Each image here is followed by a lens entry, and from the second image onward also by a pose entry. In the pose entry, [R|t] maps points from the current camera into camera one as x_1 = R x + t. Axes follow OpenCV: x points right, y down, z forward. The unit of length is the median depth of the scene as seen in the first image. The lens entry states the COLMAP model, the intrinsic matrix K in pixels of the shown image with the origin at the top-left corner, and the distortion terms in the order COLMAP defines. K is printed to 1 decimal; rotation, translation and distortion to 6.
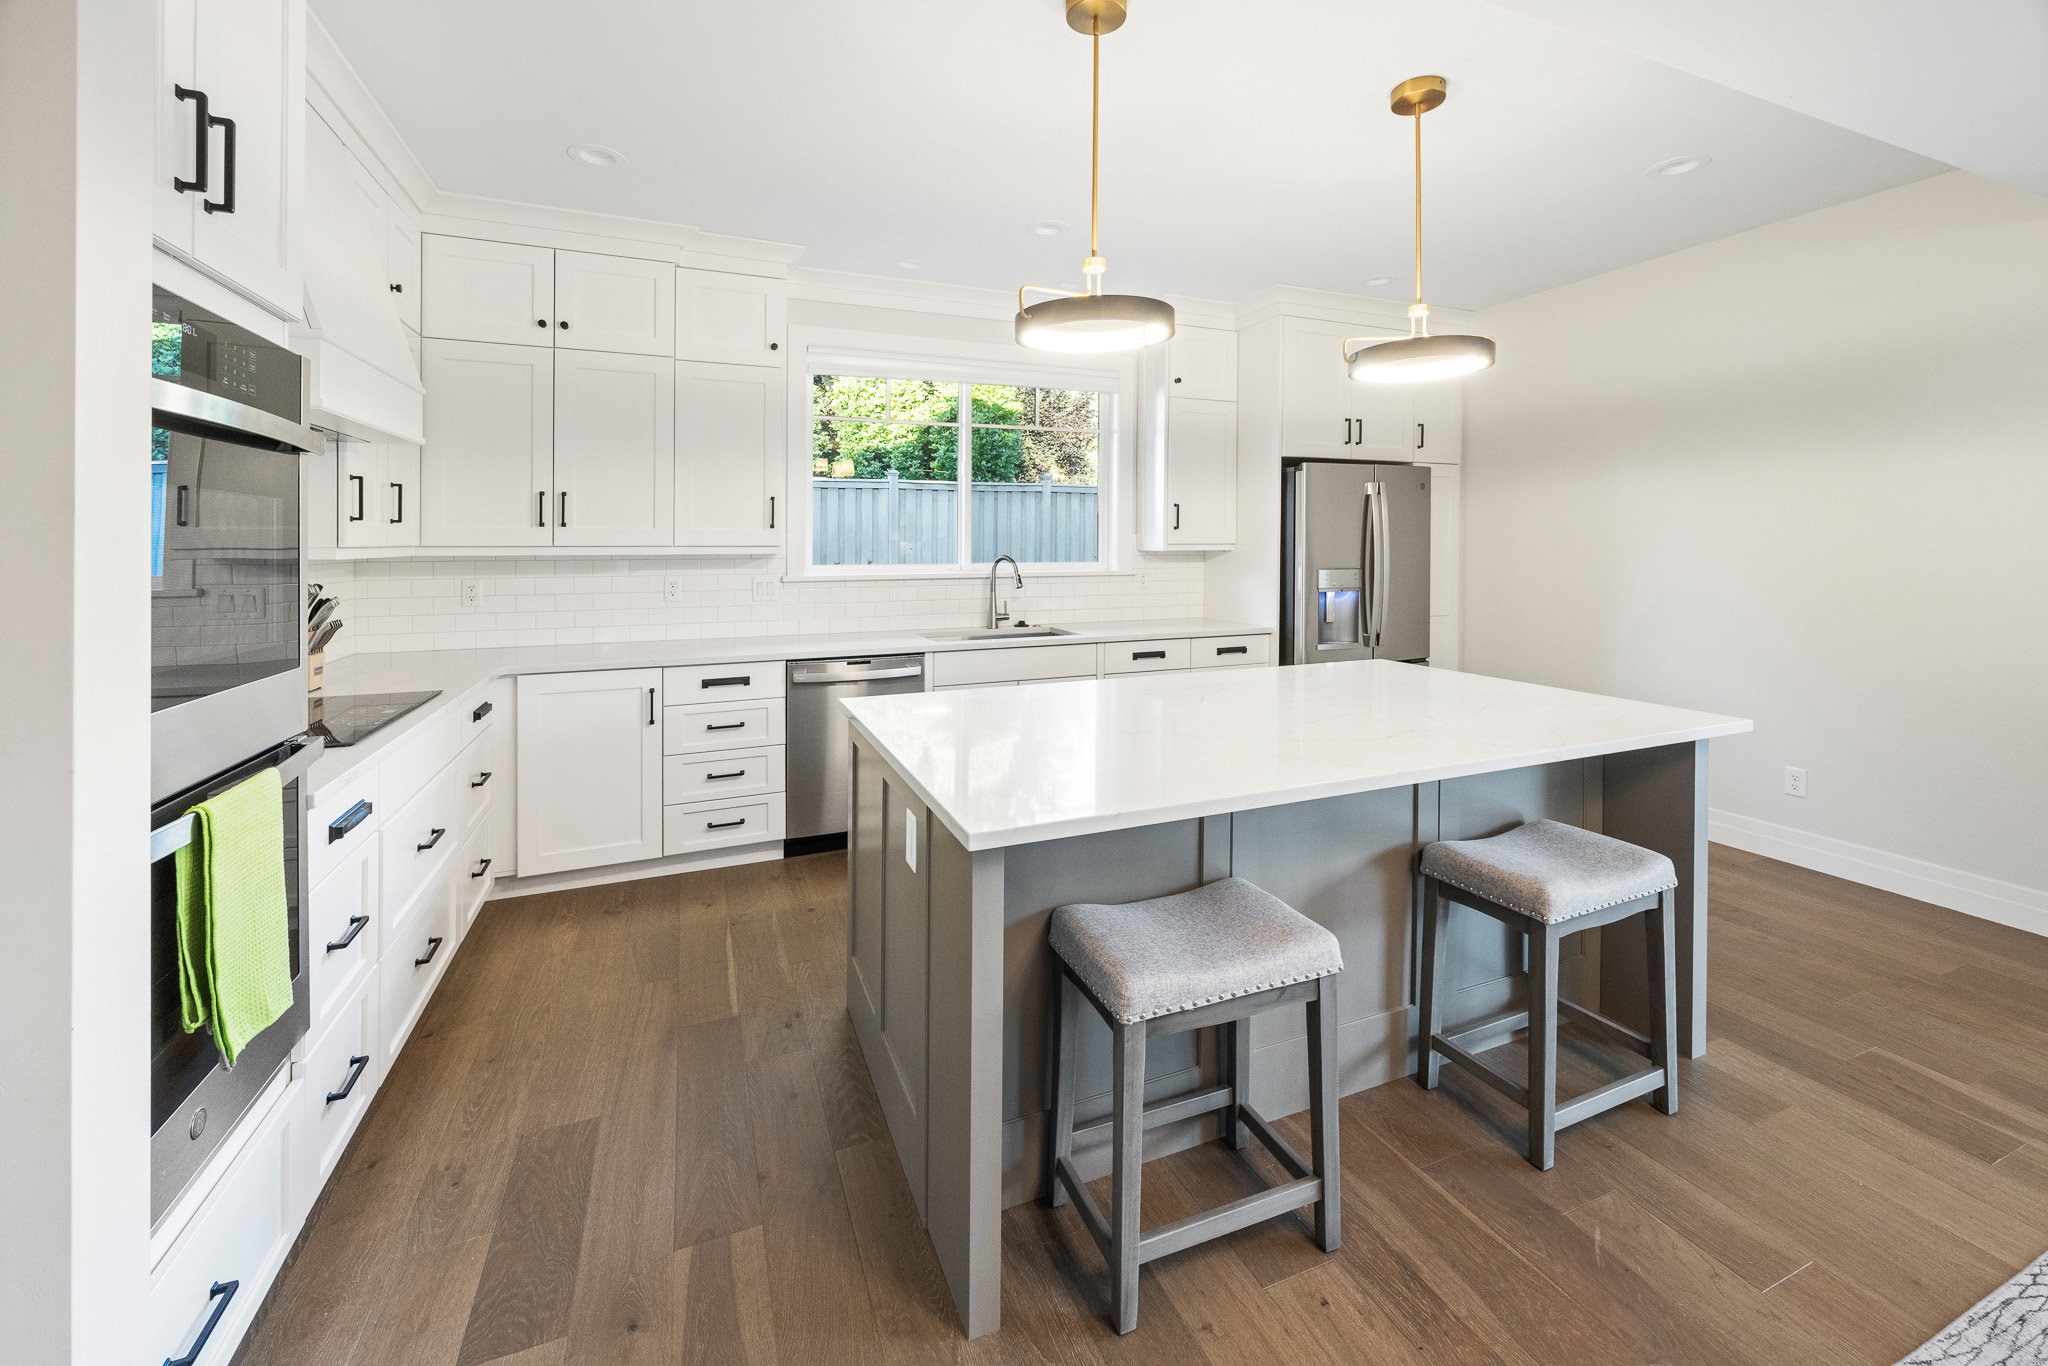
lens RADIAL K [[822.1, 0, 1031.8], [0, 822.1, 567.0], [0, 0, 1]] dist [0.000232, 0.000094]
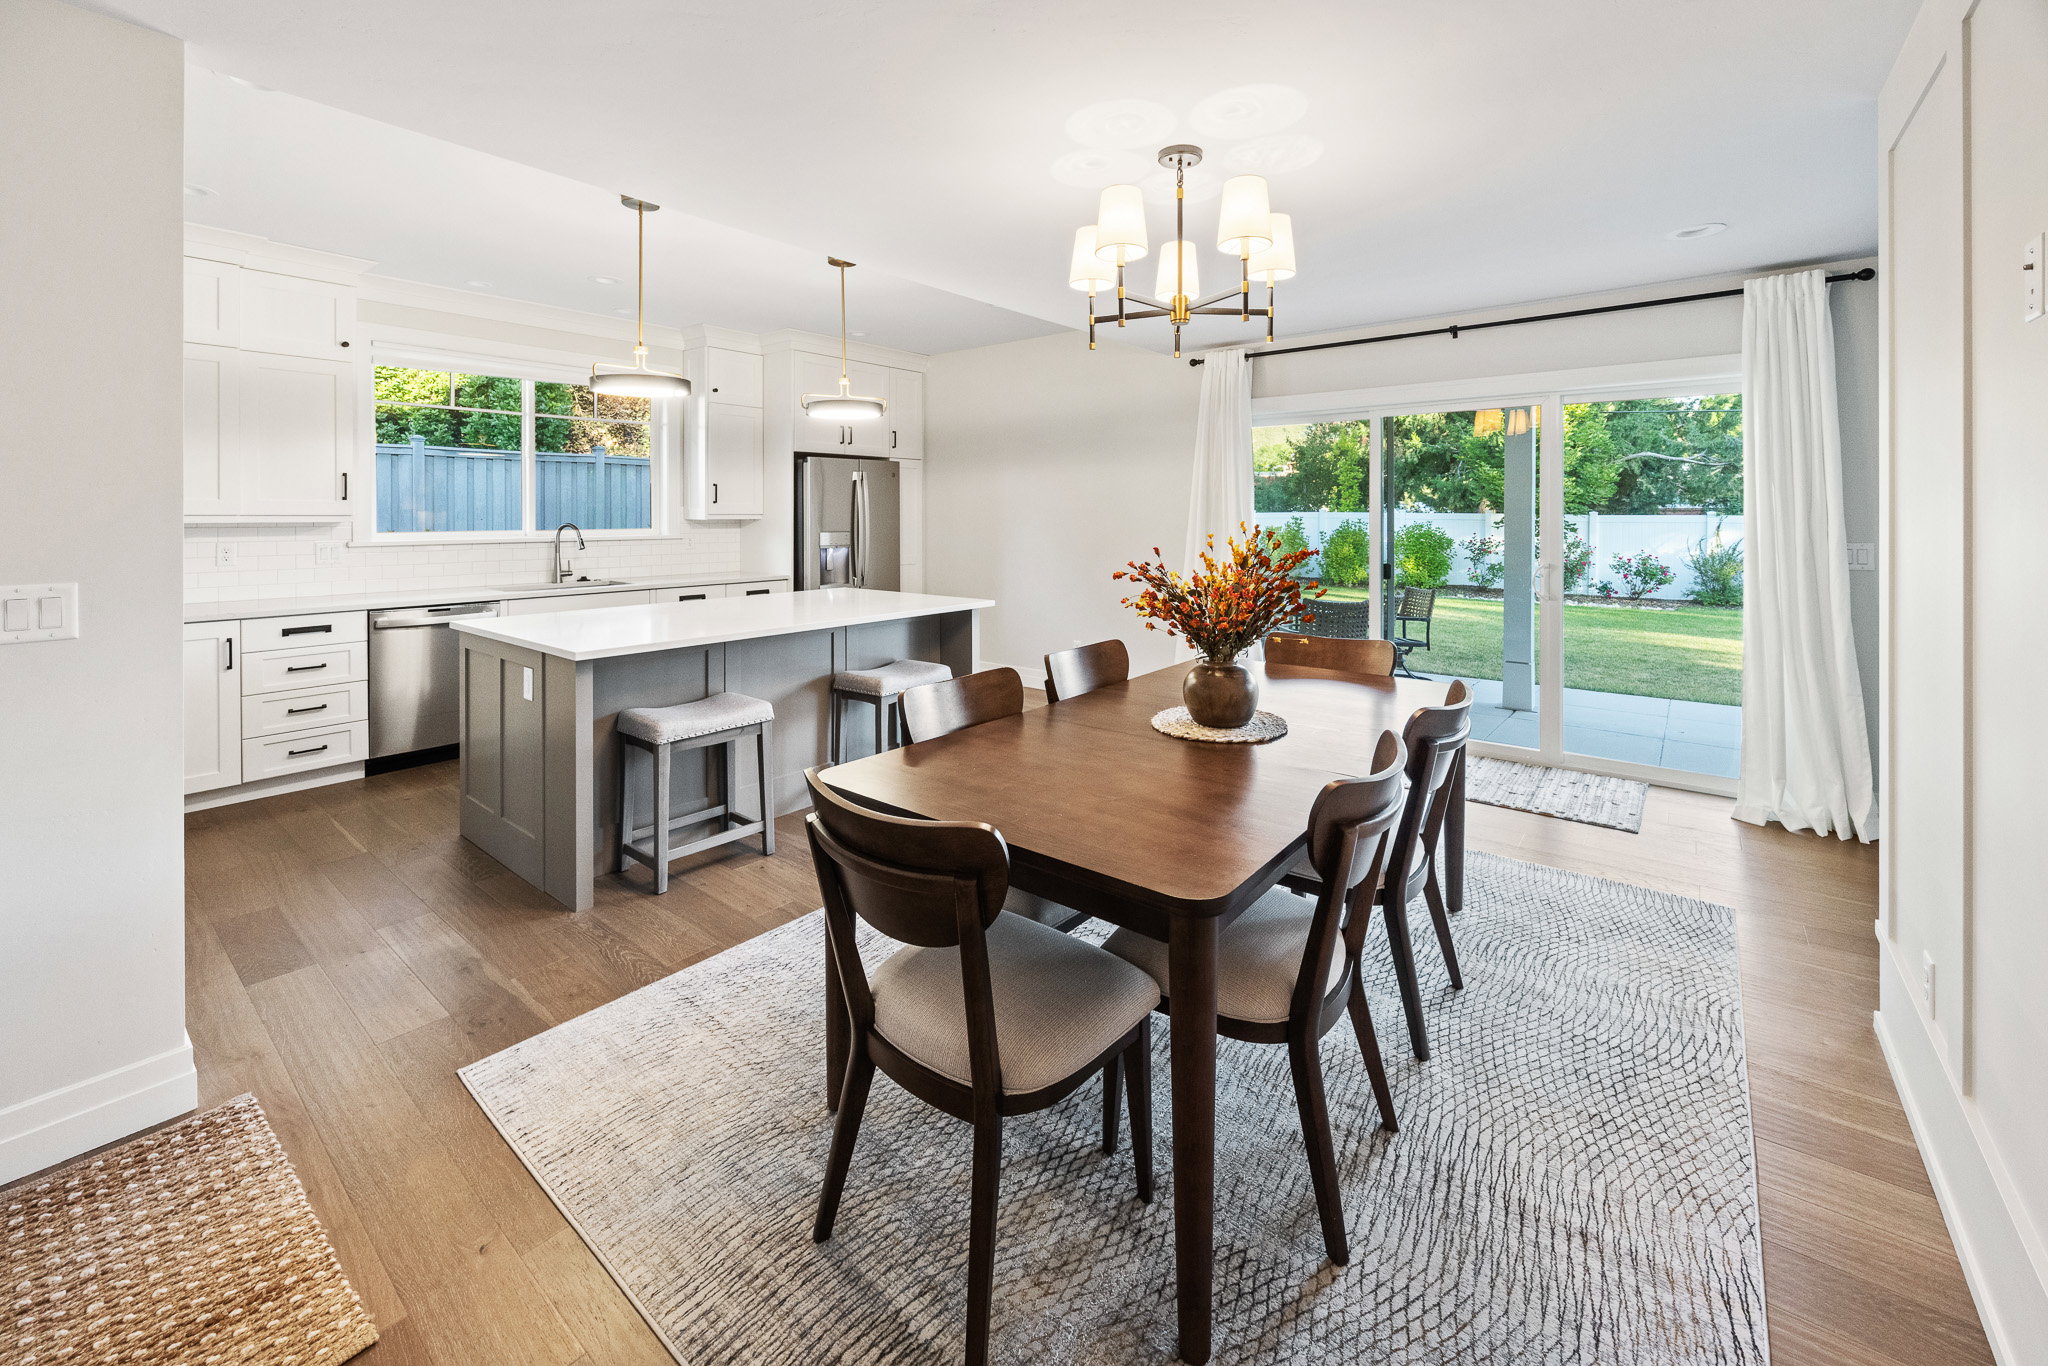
lens RADIAL K [[825.5, 0, 1012.7], [0, 825.5, 533.4], [0, 0, 1]] dist [-0.000300, 0.000081]
pose [[0.884449, -0.008999, 0.466549, -0.021332], [0.011470, 0.999931, -0.002456, 0.012032], [-0.466495, 0.007524, 0.884492, -0.409579]]
